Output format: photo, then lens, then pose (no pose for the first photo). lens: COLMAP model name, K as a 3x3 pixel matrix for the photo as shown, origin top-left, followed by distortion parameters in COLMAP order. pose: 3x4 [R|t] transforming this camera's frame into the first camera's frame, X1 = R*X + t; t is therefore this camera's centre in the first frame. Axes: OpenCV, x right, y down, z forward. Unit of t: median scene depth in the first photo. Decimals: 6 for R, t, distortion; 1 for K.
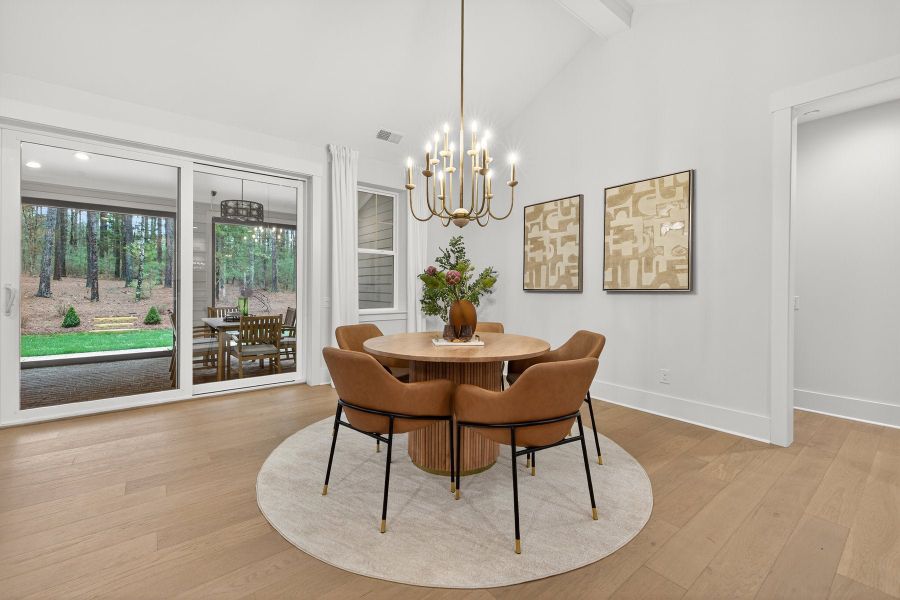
lens RADIAL K [[384.1, 0, 441.6], [0, 384.1, 300.2], [0, 0, 1]] dist [-0.000951, -0.000187]
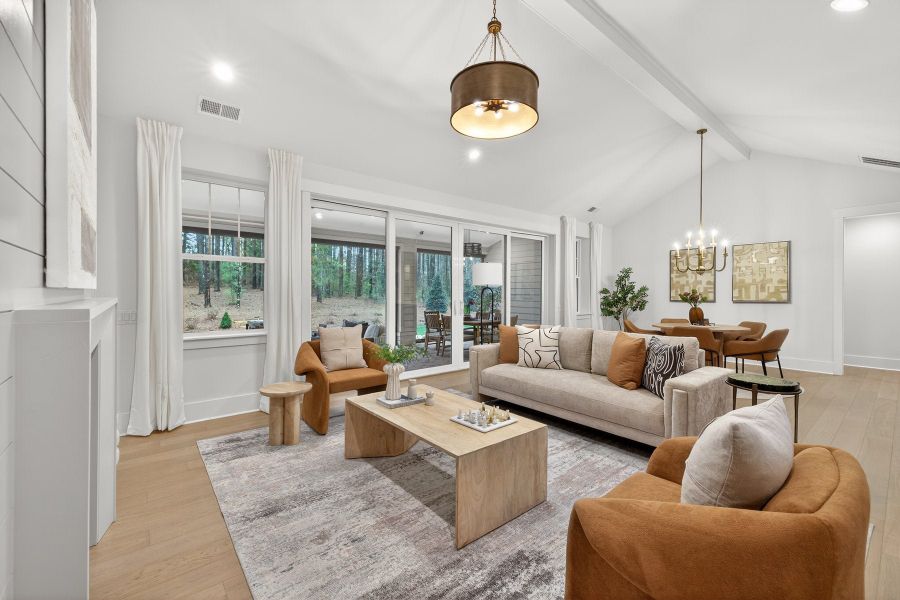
lens RADIAL K [[384.1, 0, 451.9], [0, 384.1, 302.3], [0, 0, 1]] dist [-0.000951, -0.000187]
pose [[0.999756, -0.004508, 0.021607, -0.908856], [0.004729, 0.999937, -0.010158, -0.008963], [-0.021560, 0.010258, 0.999715, -0.753192]]
